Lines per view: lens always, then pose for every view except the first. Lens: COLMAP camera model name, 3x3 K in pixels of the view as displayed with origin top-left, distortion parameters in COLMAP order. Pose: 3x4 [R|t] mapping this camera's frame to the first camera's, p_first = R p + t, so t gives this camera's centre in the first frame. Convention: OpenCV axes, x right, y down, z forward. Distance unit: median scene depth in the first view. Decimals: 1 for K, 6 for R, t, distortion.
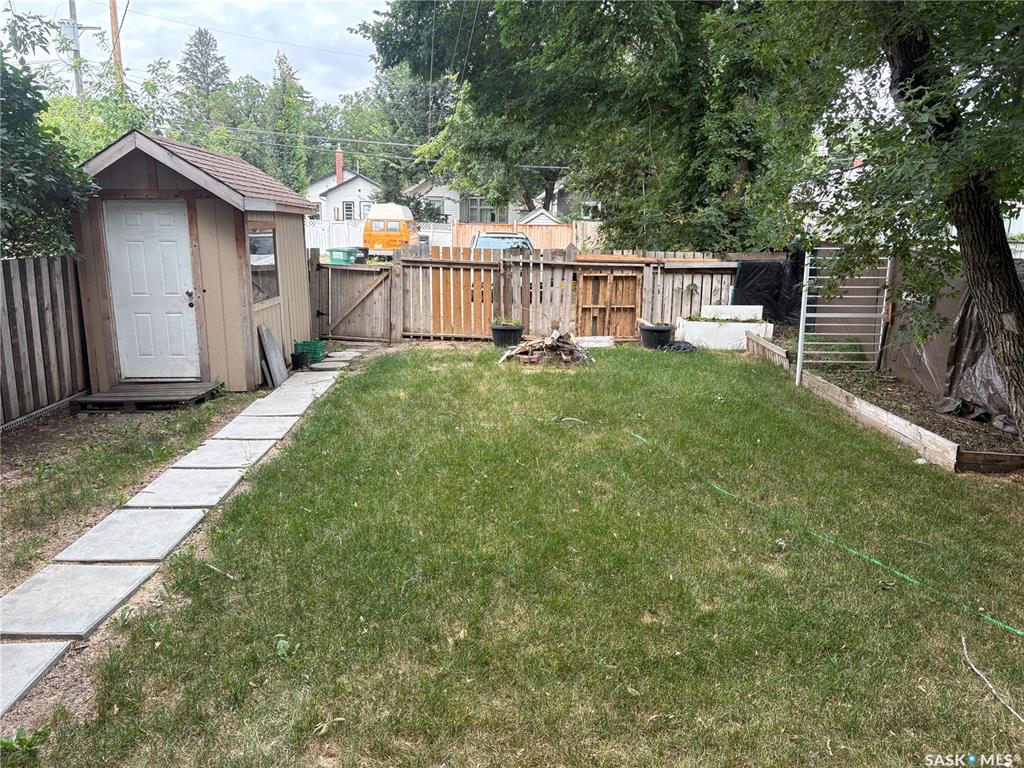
lens RADIAL K [[778.5, 0, 514.0], [0, 778.5, 383.5], [0, 0, 1]] dist [0.040333, -0.049078]
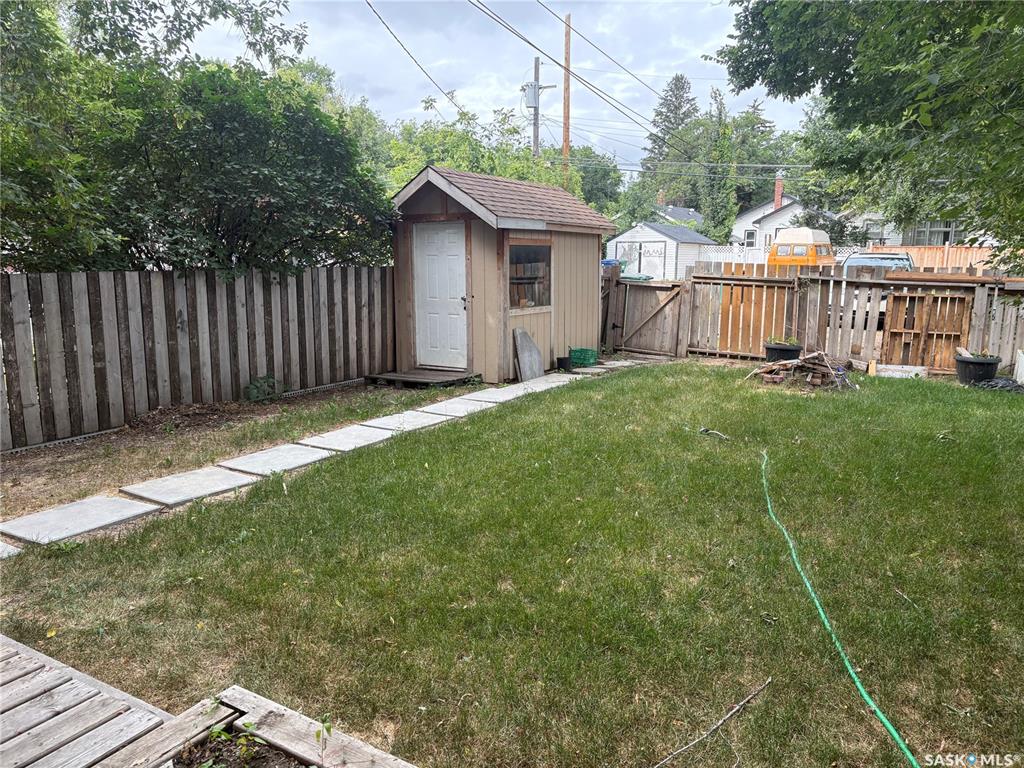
lens RADIAL K [[778.5, 0, 516.0], [0, 778.5, 384.7], [0, 0, 1]] dist [0.040333, -0.049078]
pose [[0.830982, 0.084260, -0.549881, 0.233990], [-0.104860, 0.994468, -0.006079, 0.011756], [0.546327, 0.062713, 0.835221, 0.035712]]
